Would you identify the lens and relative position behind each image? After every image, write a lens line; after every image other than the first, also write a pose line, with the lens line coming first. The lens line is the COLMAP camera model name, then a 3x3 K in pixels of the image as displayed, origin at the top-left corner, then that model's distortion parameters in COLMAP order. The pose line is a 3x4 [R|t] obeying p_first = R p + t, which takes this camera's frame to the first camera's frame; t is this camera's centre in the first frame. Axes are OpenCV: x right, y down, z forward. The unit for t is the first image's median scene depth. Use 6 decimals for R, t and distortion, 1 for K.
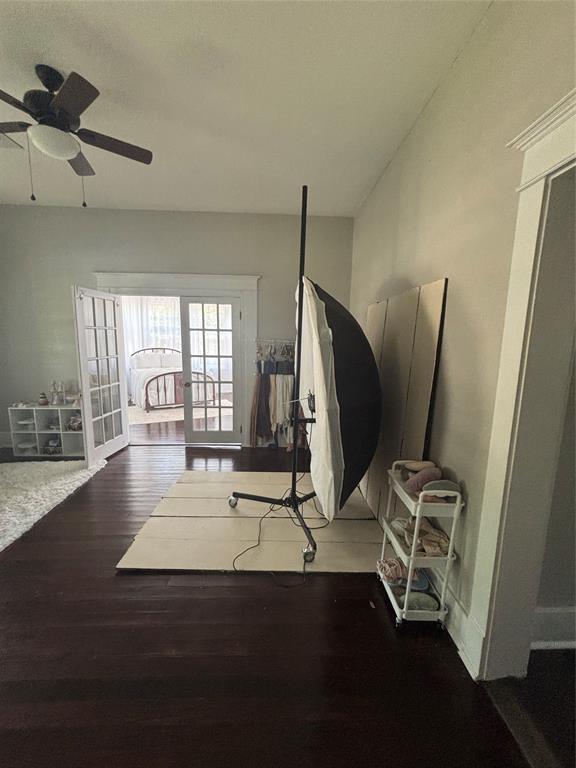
lens RADIAL K [[309.7, 0, 286.7], [0, 309.7, 383.0], [0, 0, 1]] dist [0.002190, -0.001317]
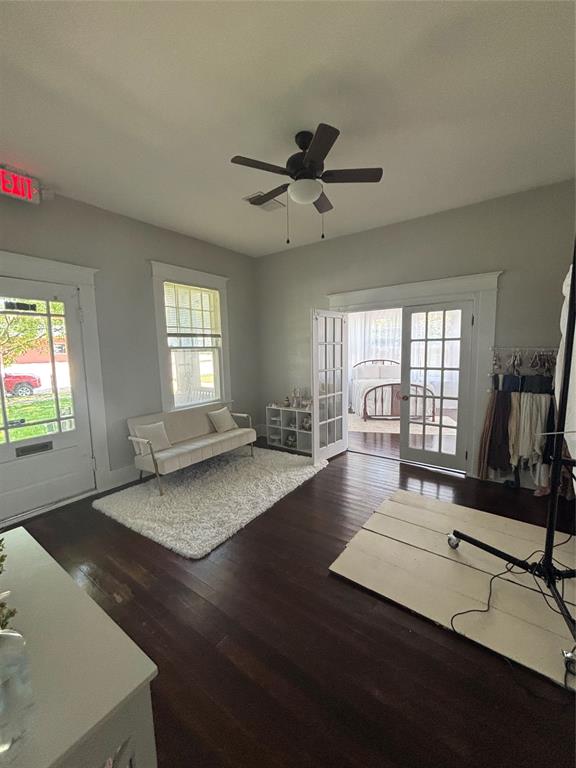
lens RADIAL K [[309.7, 0, 290.7], [0, 309.7, 384.3], [0, 0, 1]] dist [0.002190, -0.001317]
pose [[0.787378, 0.038311, -0.615279, -0.011903], [-0.056926, 0.998321, -0.010687, -0.007042], [0.613836, 0.043440, 0.788237, 0.026509]]
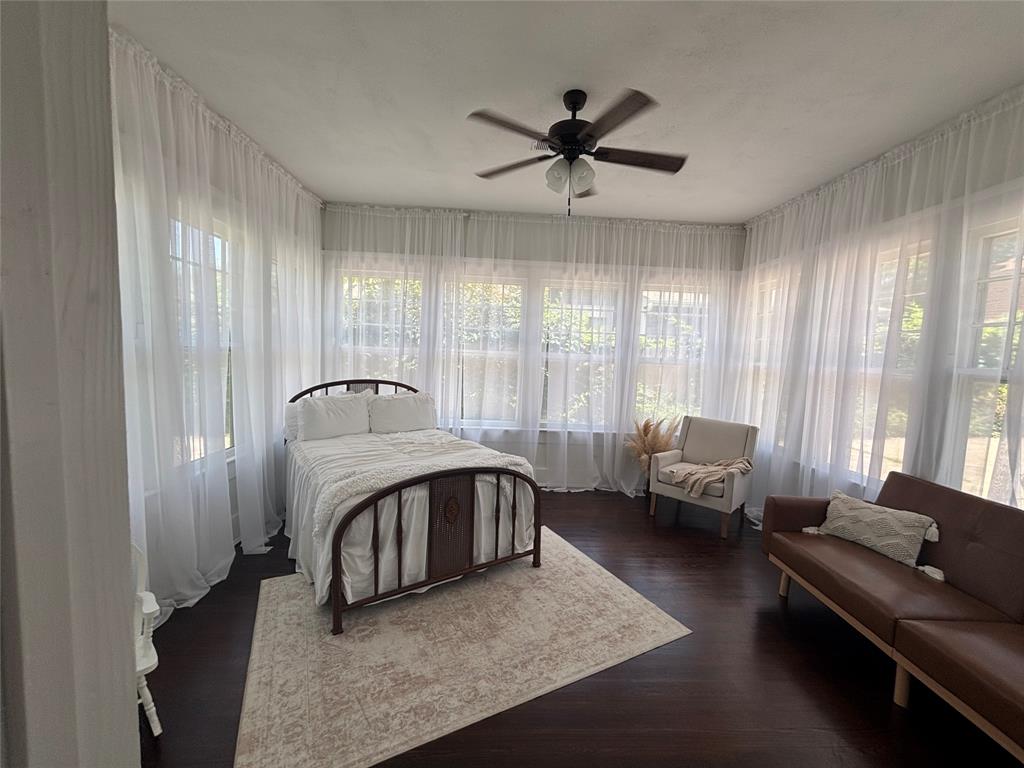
lens RADIAL K [[413.0, 0, 509.7], [0, 413.0, 384.8], [0, 0, 1]] dist [0.002190, -0.001317]
pose [[0.999851, 0.014659, 0.009132, -0.465019], [-0.014154, 0.998489, -0.053105, -0.164914], [-0.009896, 0.052968, 0.998547, 0.954067]]
